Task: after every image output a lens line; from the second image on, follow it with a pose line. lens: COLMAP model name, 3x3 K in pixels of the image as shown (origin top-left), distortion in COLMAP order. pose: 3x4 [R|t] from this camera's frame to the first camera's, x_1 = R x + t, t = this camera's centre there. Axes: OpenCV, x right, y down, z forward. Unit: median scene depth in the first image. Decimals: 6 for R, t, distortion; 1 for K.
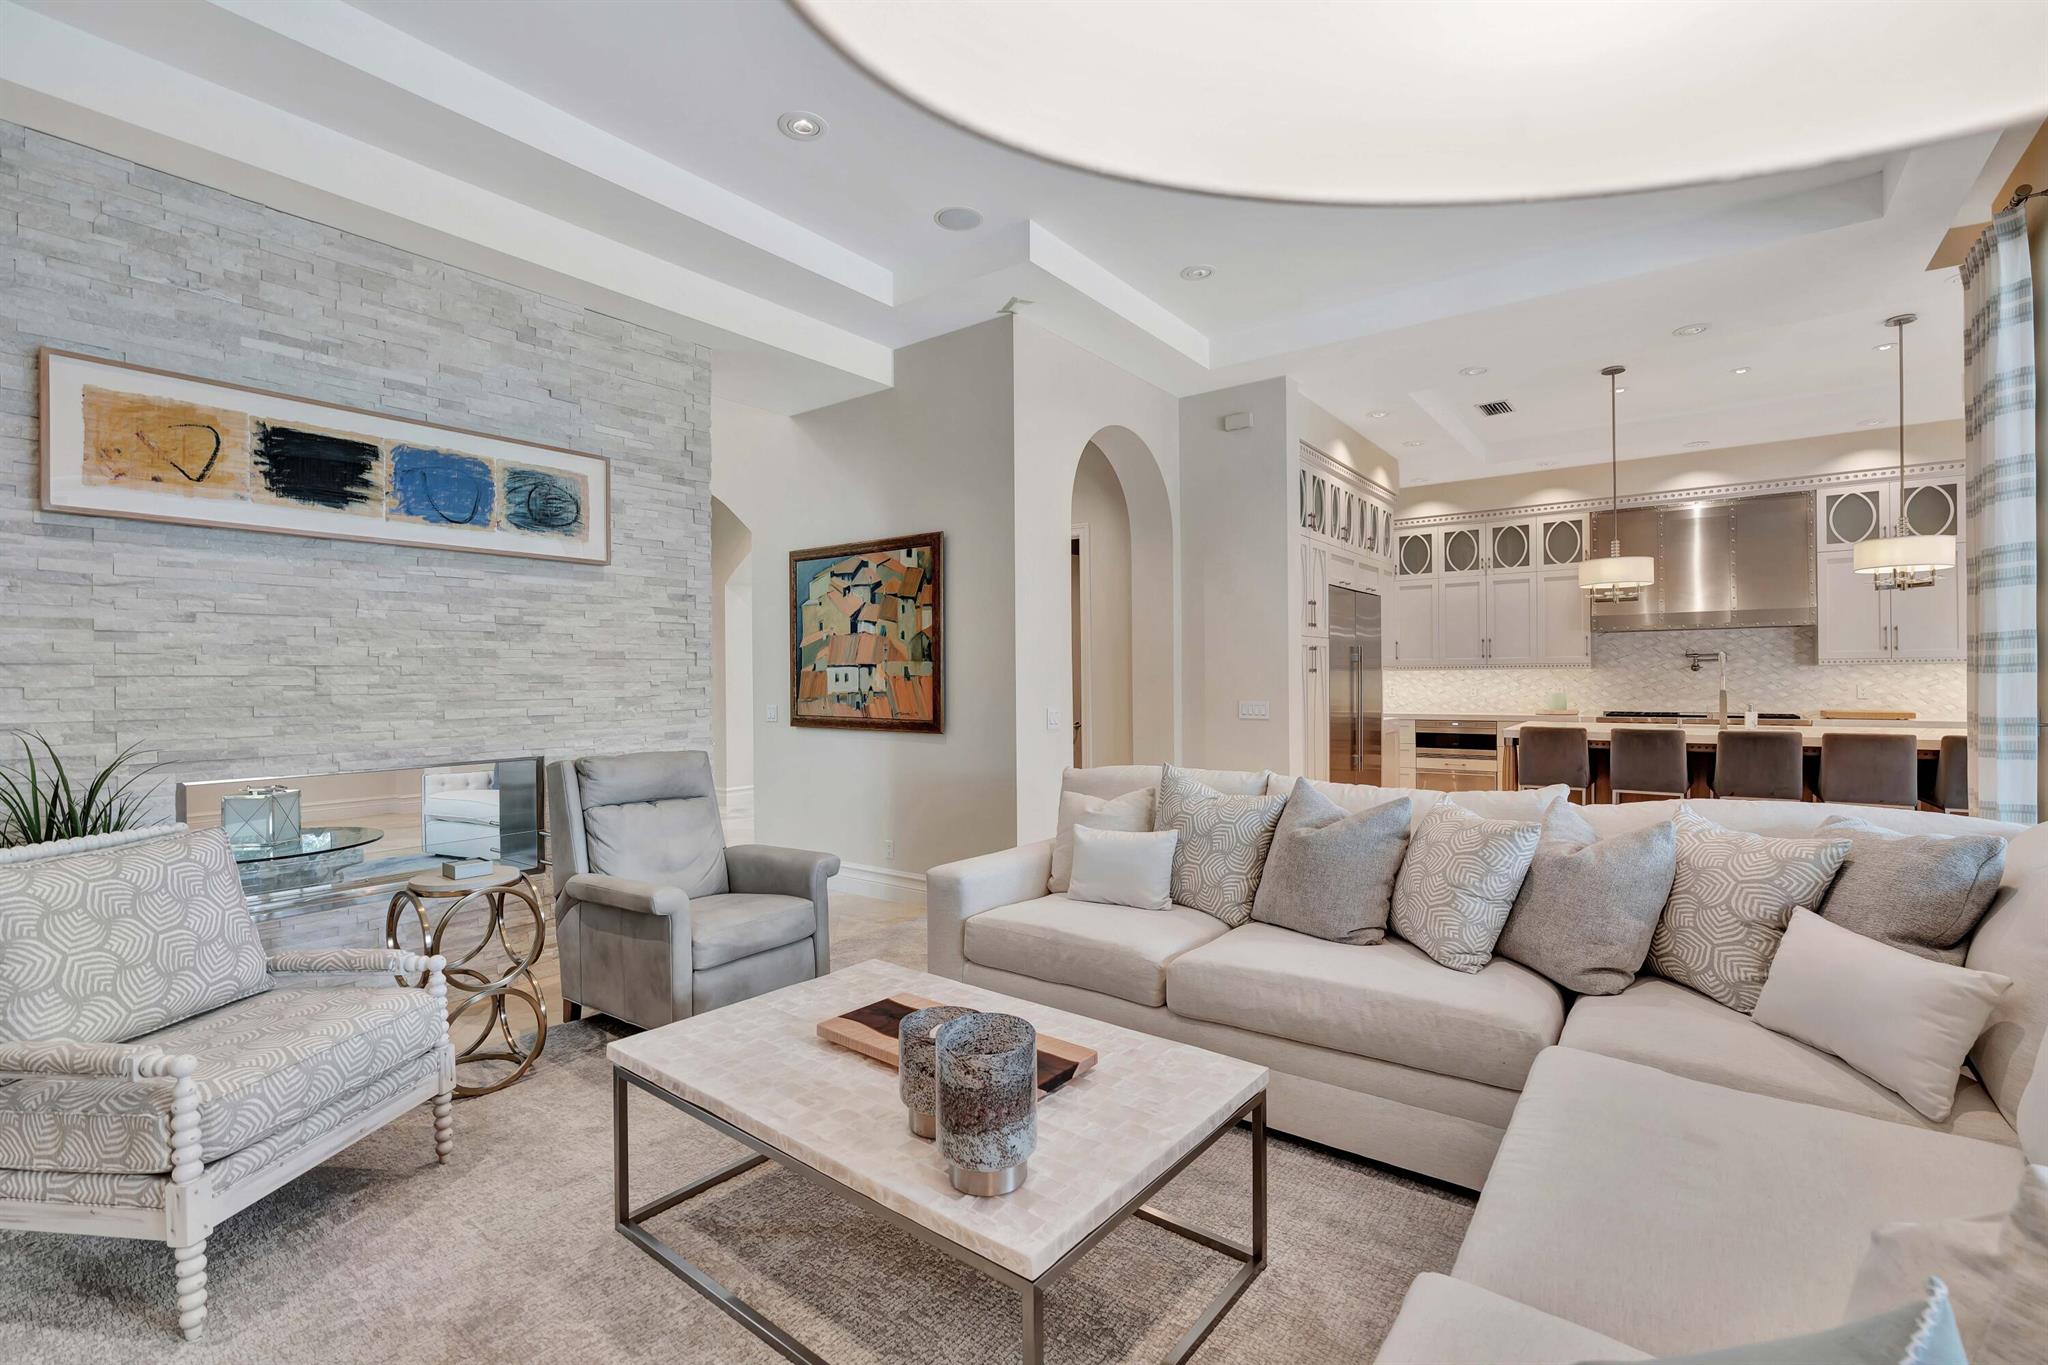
lens RADIAL K [[912.8, 0, 1031.6], [0, 912.8, 677.4], [0, 0, 1]] dist [-0.005982, 0.002631]
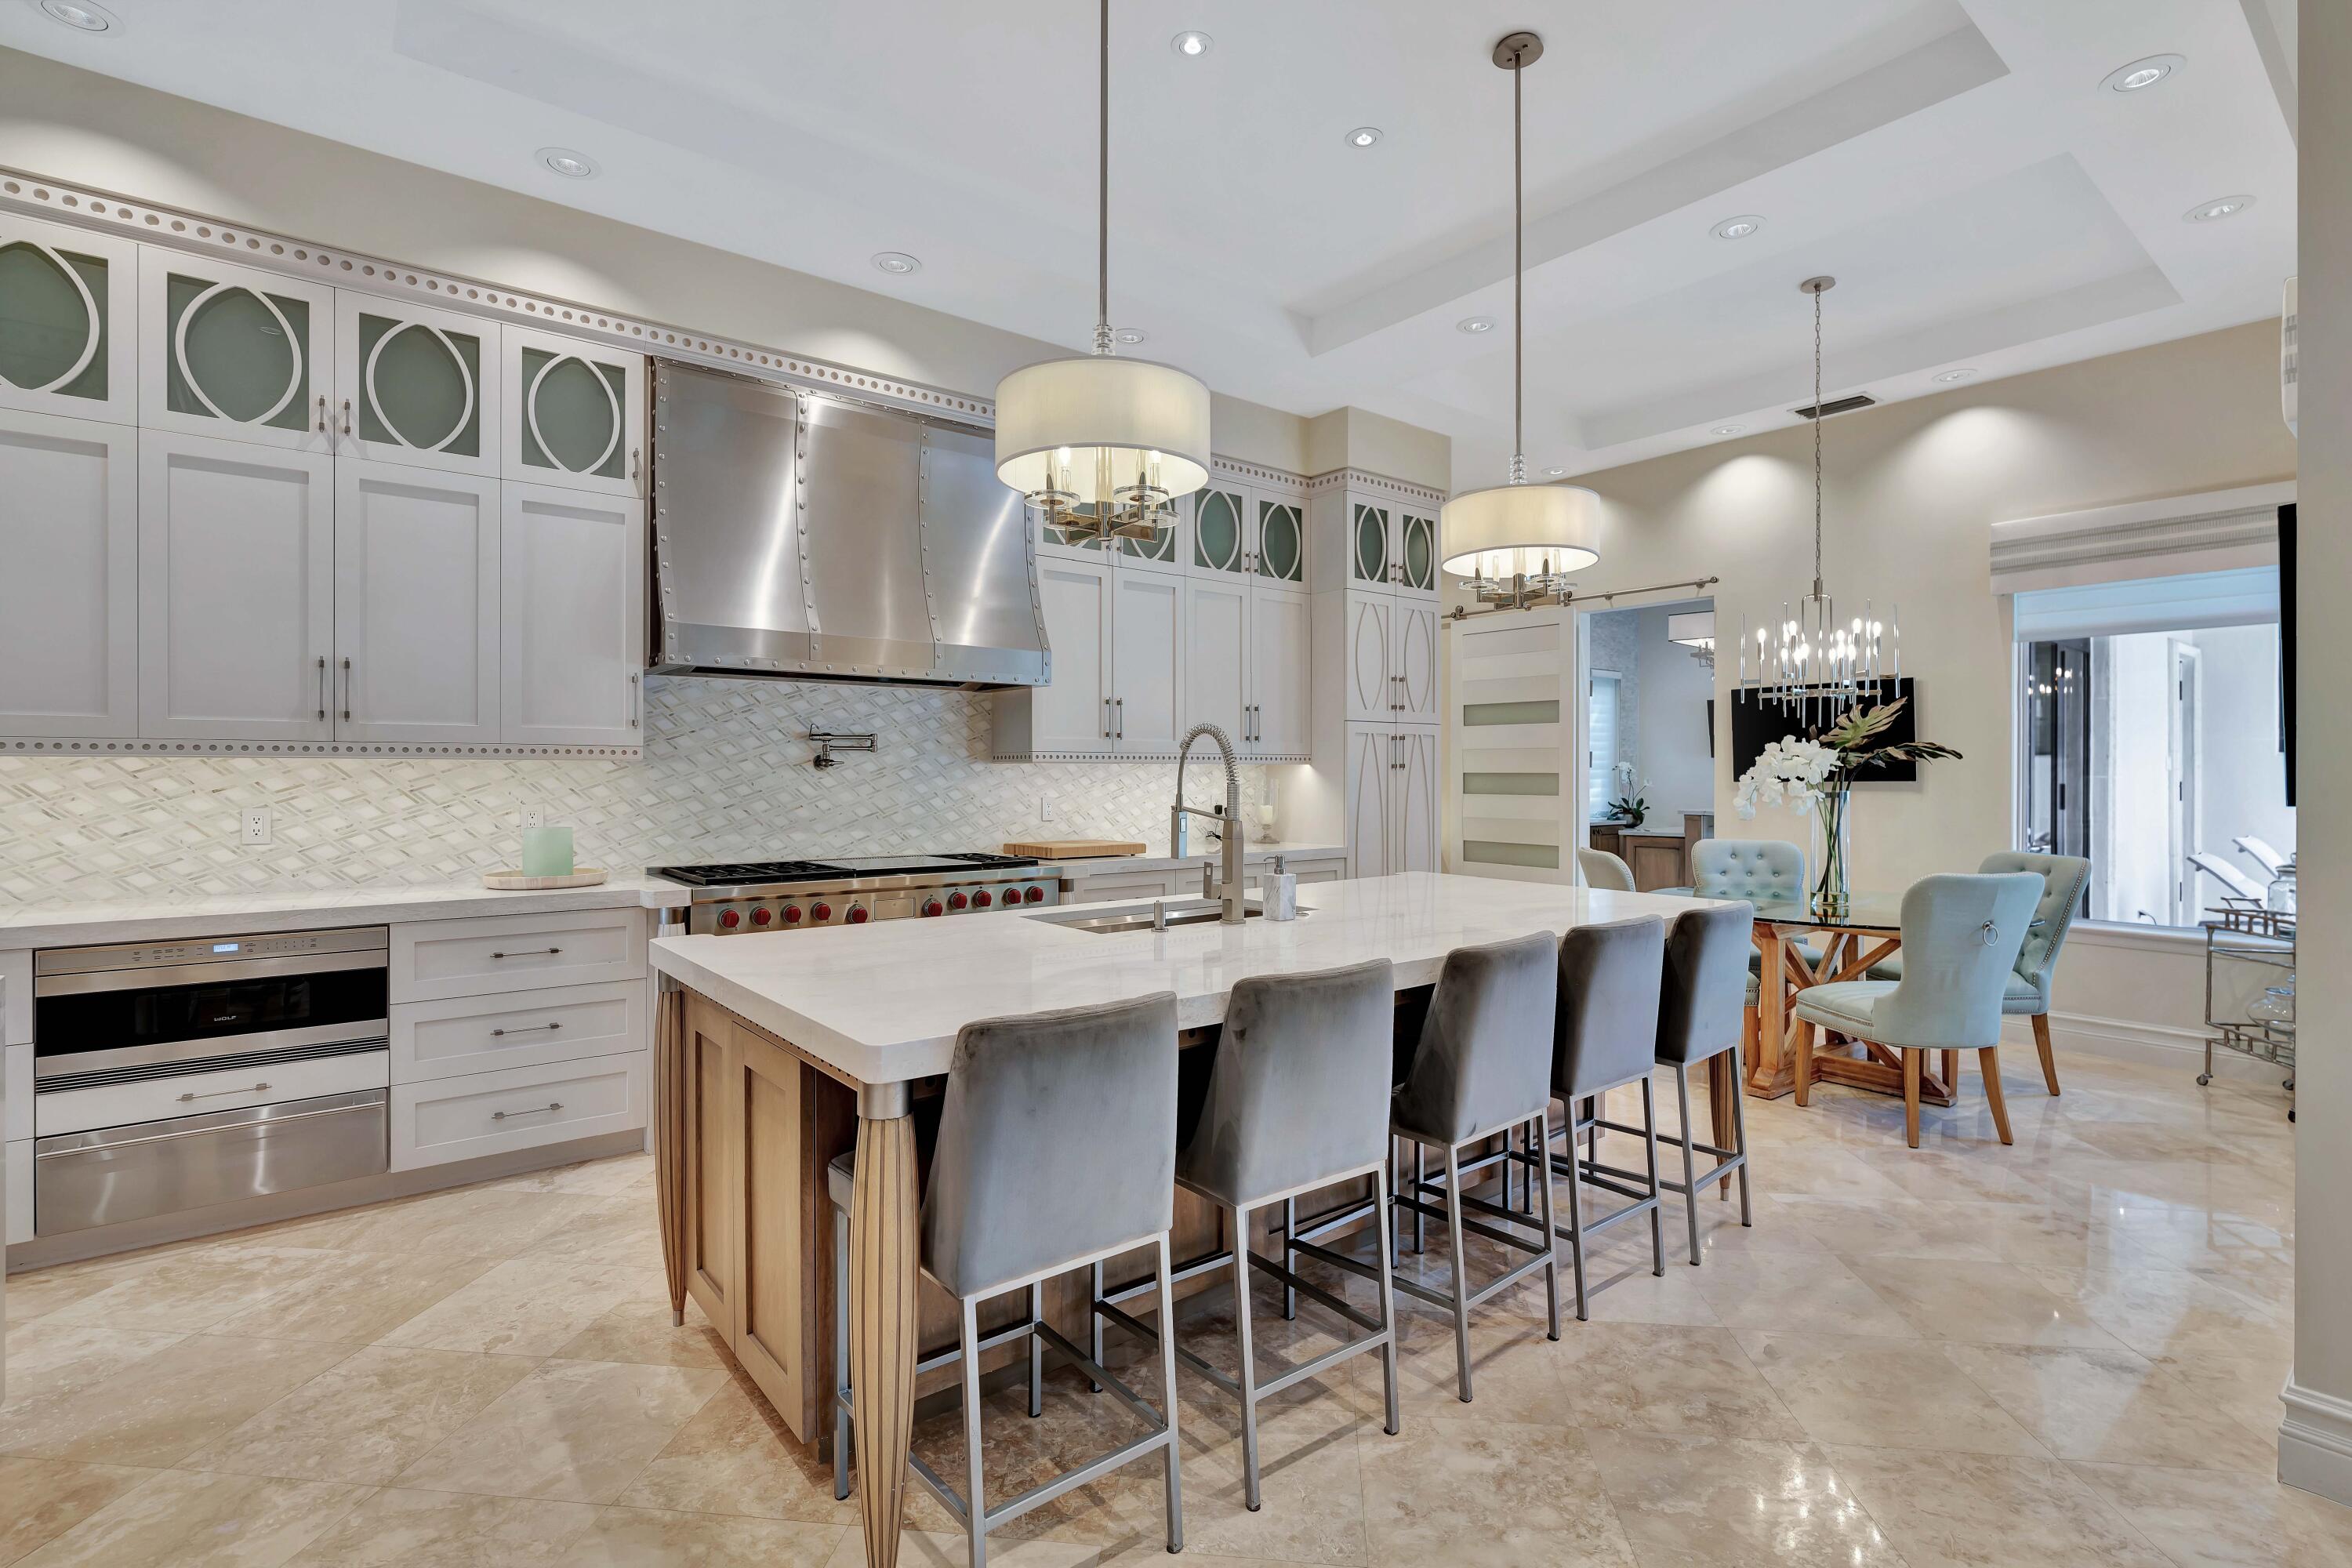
lens RADIAL K [[1099.8, 0, 1174.4], [0, 1099.8, 772.4], [0, 0, 1]] dist [-0.010697, 0.005940]
pose [[0.262122, 0.010774, 0.964975, 0.240970], [-0.003063, 0.999942, -0.010333, -0.000642], [-0.965030, -0.000247, 0.262139, 0.704960]]
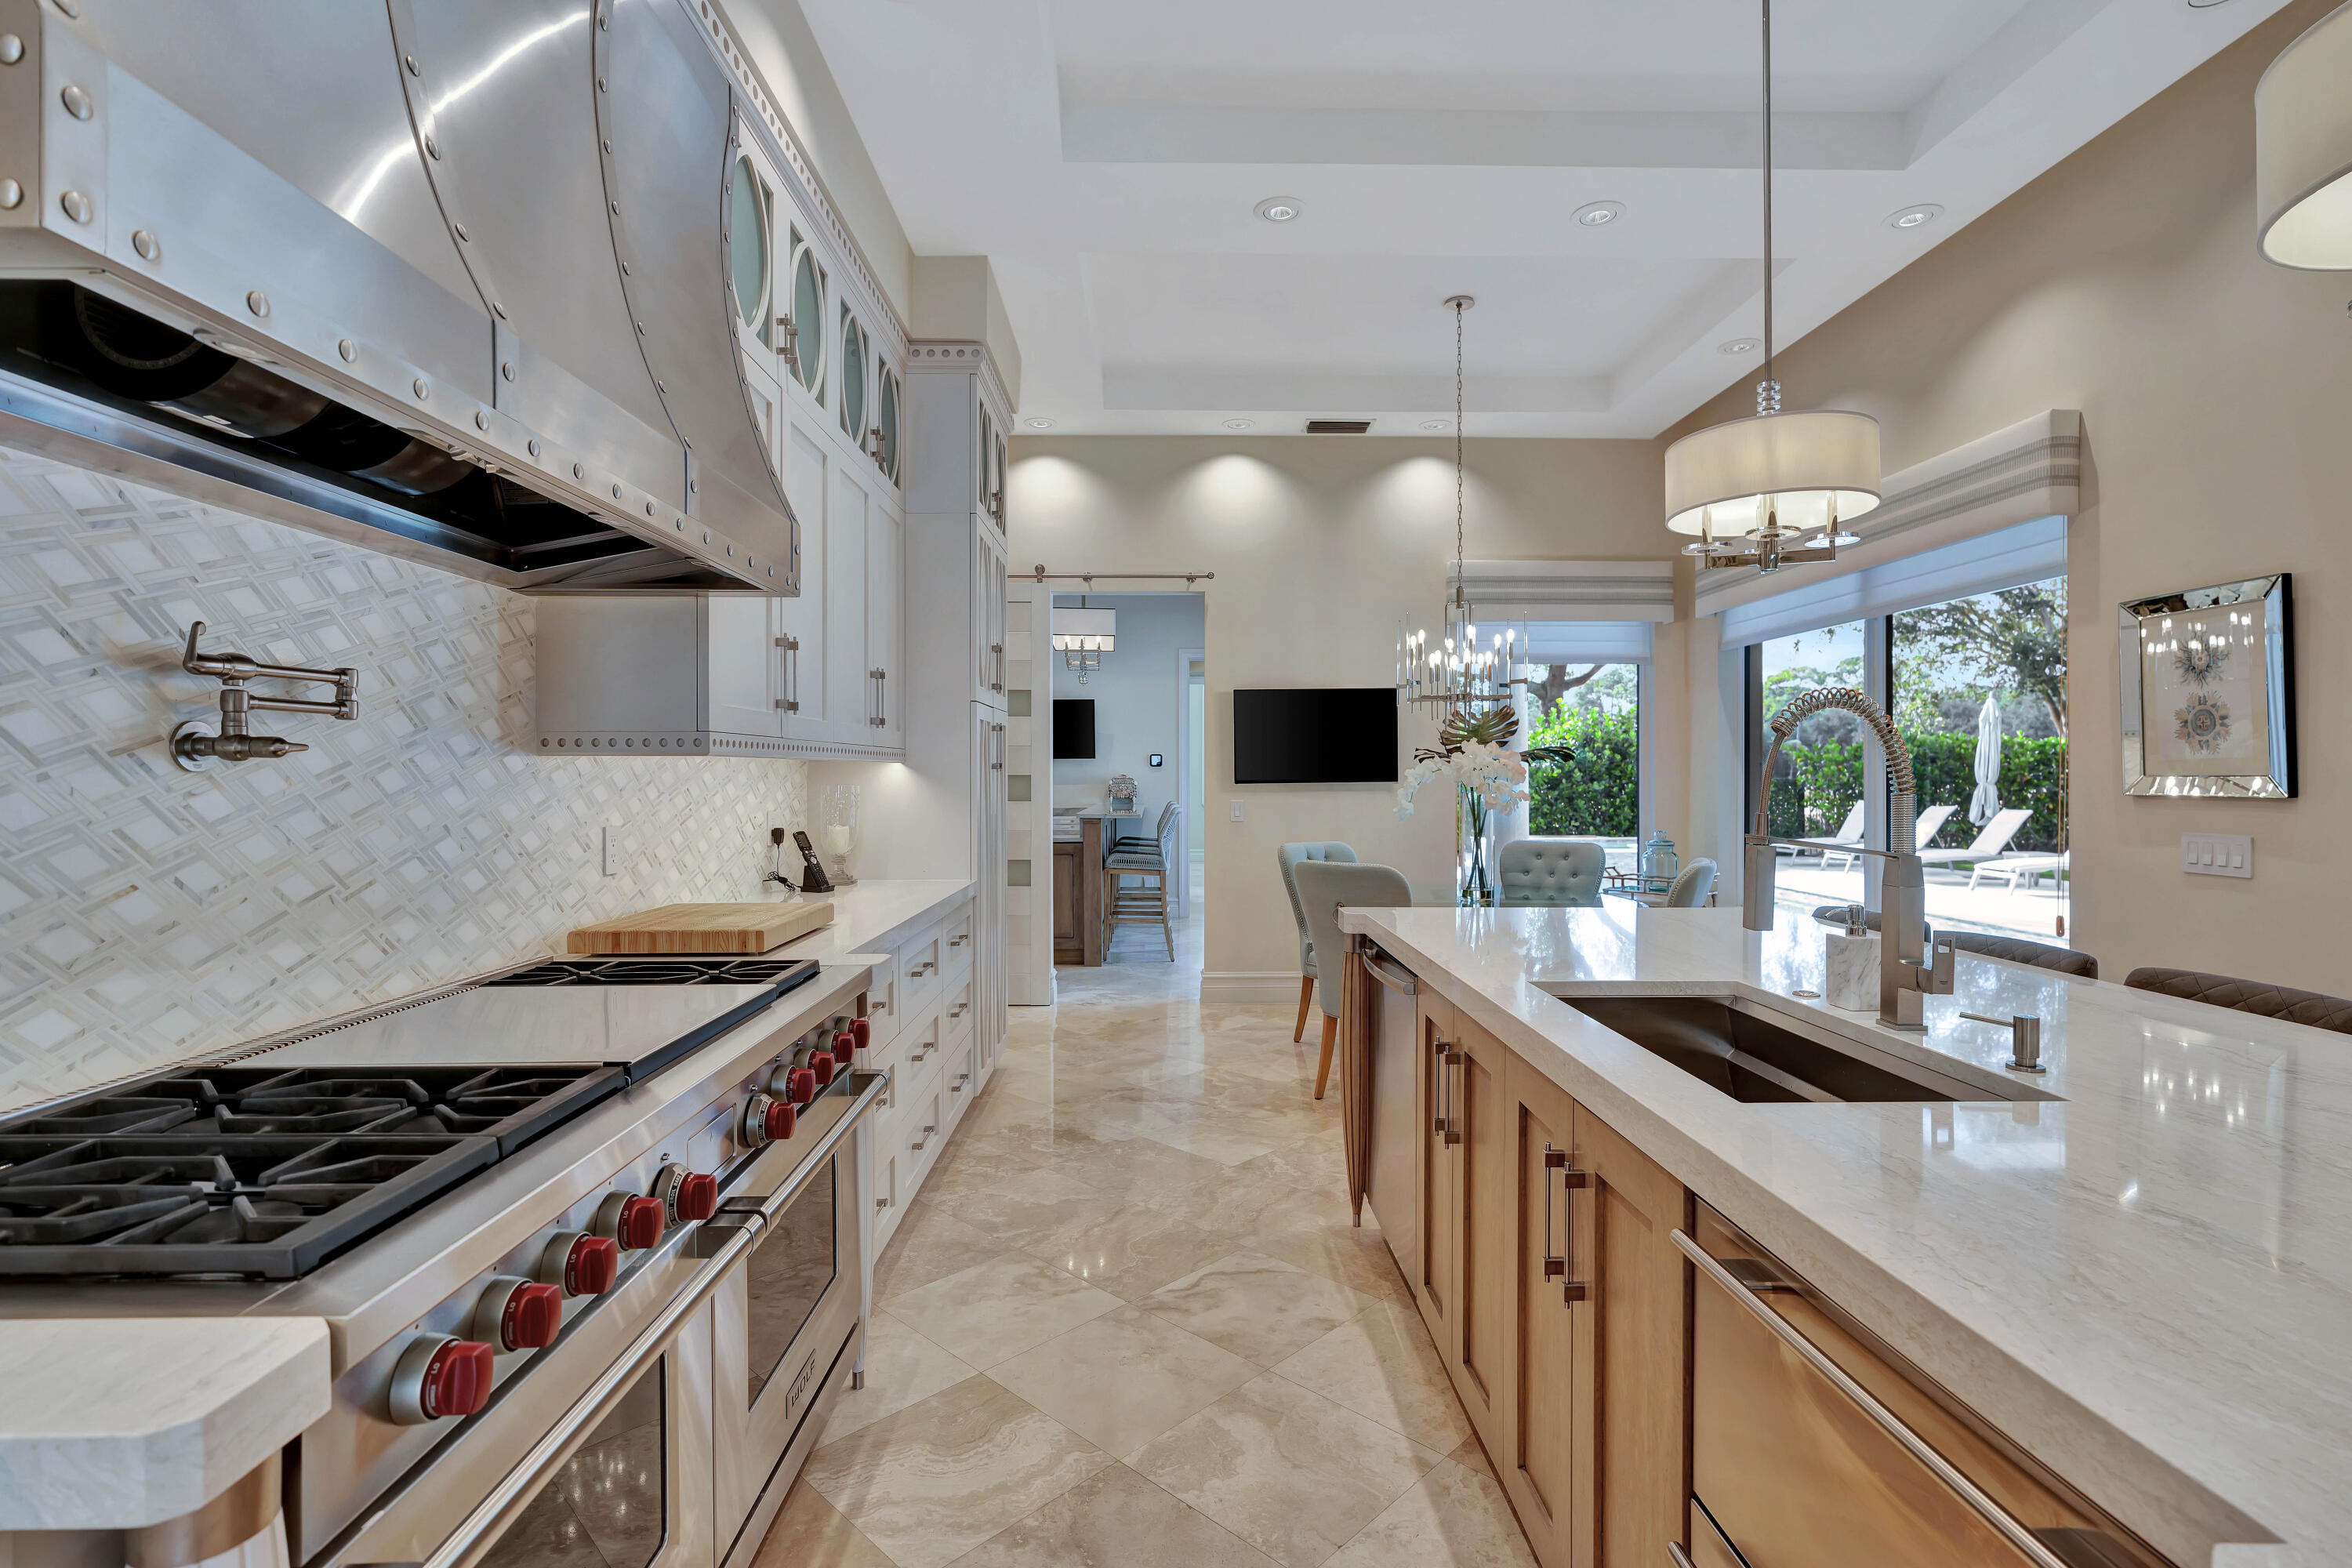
lens RADIAL K [[1099.8, 0, 1184.0], [0, 1099.8, 766.1], [0, 0, 1]] dist [-0.010697, 0.005940]
pose [[-0.604094, 0.019466, 0.796675, 0.506911], [0.011342, 0.999810, -0.015829, -0.002910], [-0.796832, -0.000527, -0.604200, 1.020083]]
